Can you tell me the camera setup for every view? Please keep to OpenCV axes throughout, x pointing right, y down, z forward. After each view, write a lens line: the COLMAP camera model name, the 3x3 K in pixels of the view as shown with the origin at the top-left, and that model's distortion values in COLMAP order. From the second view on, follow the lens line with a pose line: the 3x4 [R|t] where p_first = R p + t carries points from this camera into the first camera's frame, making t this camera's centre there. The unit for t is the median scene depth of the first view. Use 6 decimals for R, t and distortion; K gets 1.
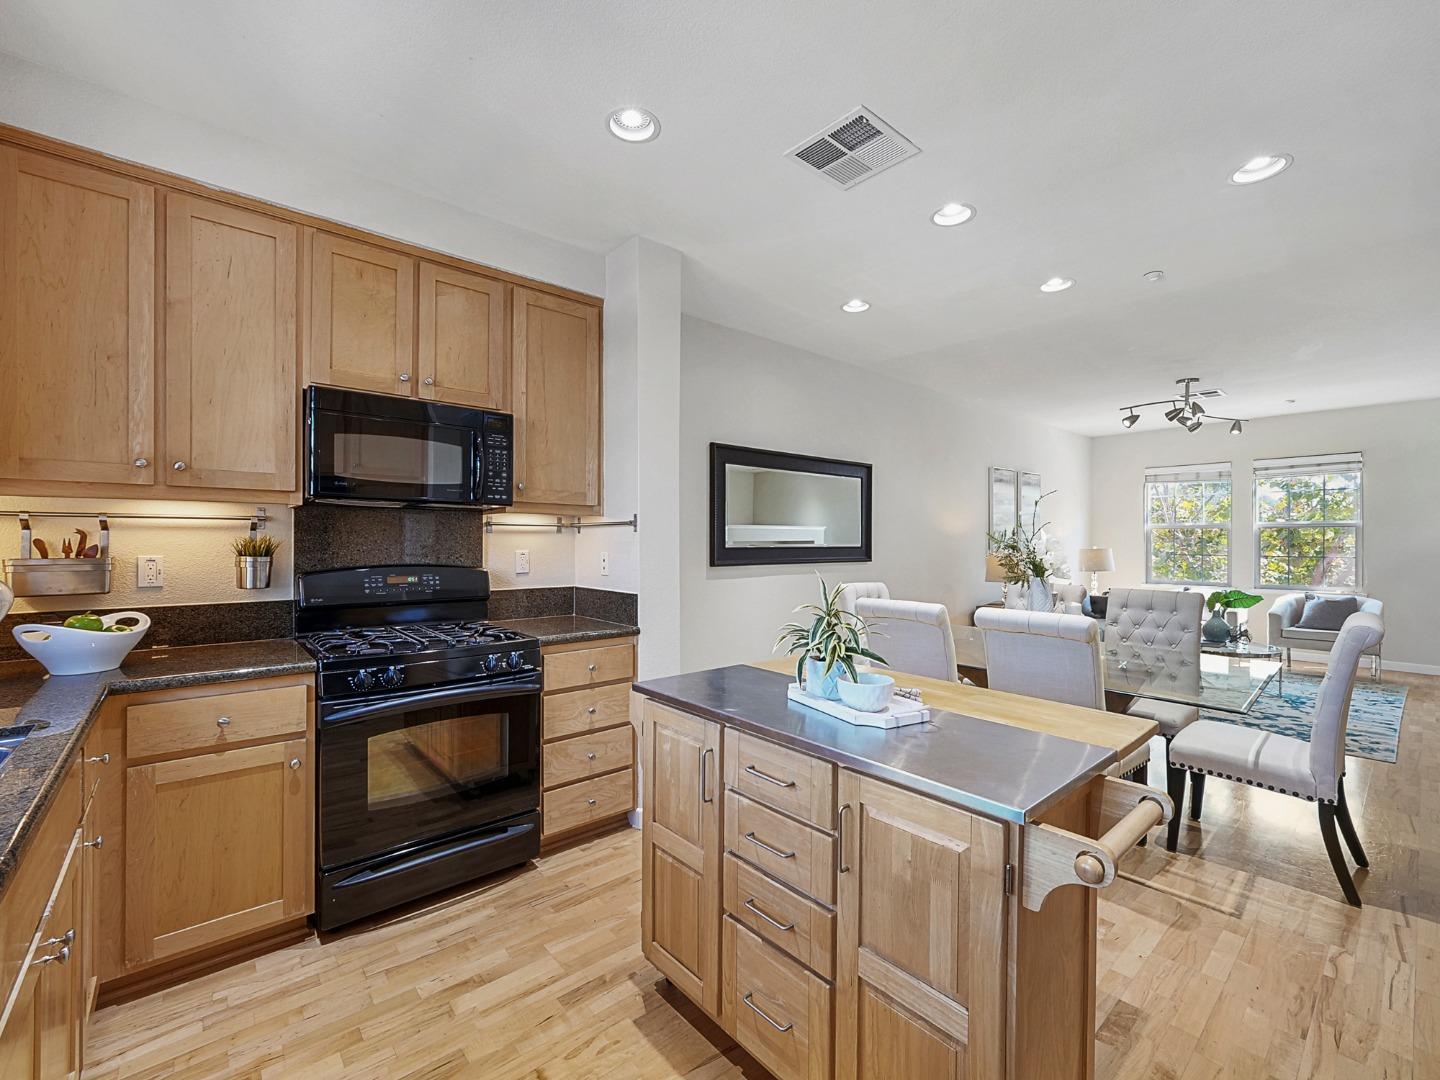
lens RADIAL K [[620.9, 0, 718.8], [0, 620.9, 544.6], [0, 0, 1]] dist [-0.008545, -0.000809]
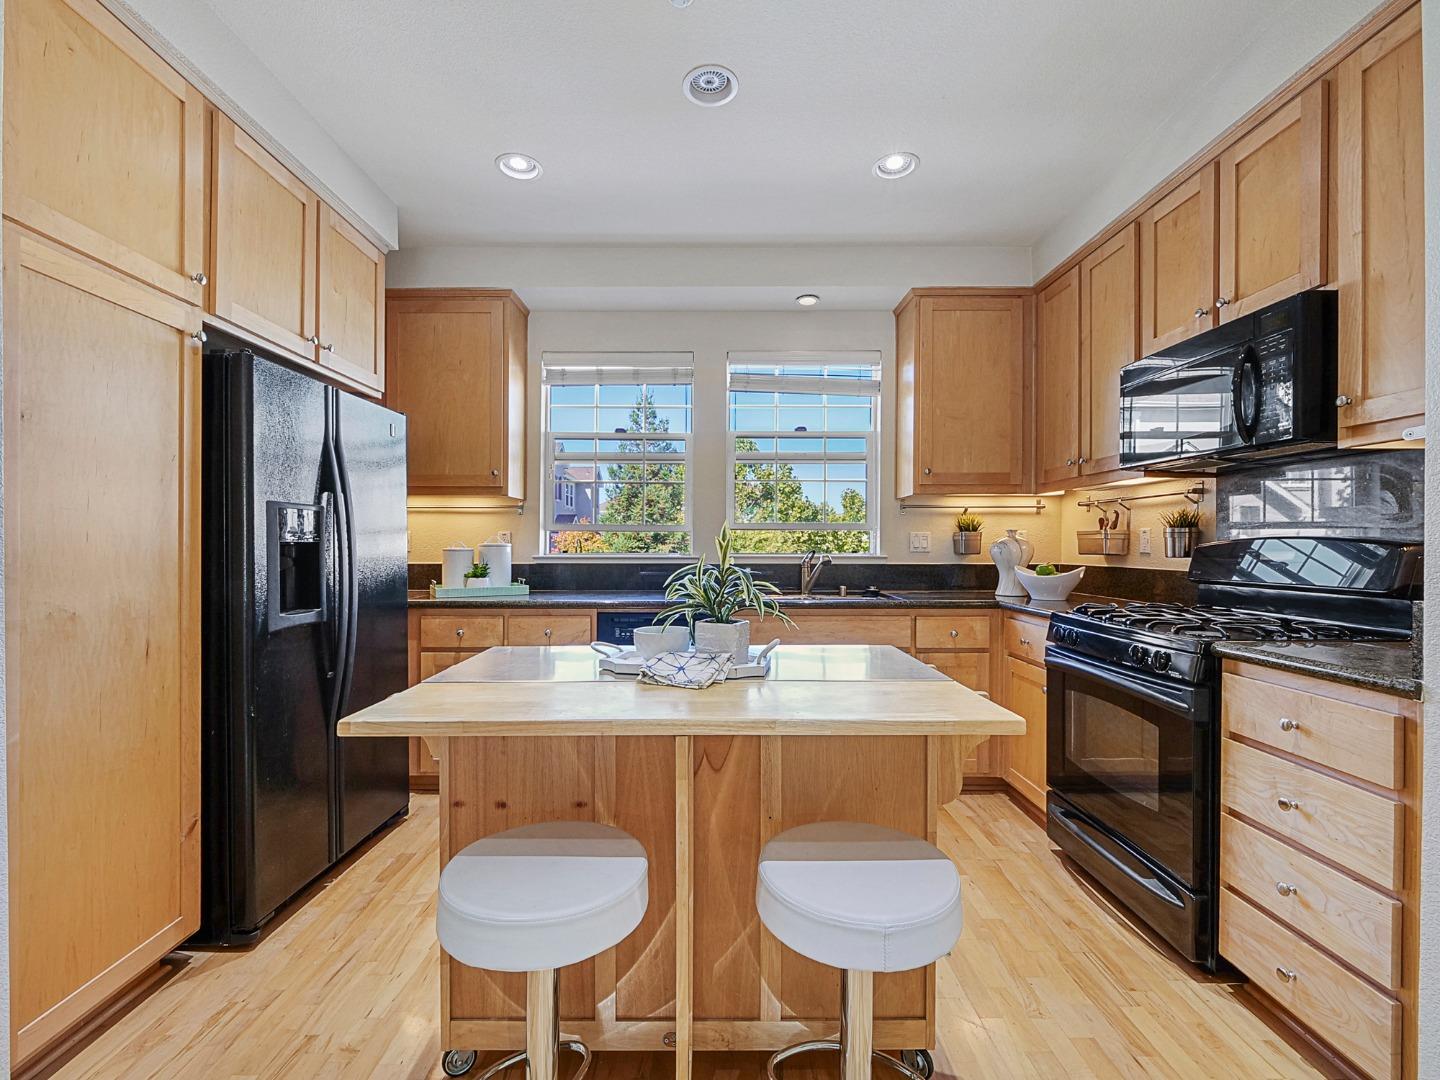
lens RADIAL K [[620.9, 0, 716.0], [0, 620.9, 546.5], [0, 0, 1]] dist [-0.008545, -0.000809]
pose [[-0.650109, -0.002893, -0.759835, 0.526210], [-0.011743, 0.999912, 0.006241, 0.049376], [0.759750, 0.012980, -0.650086, 0.980825]]
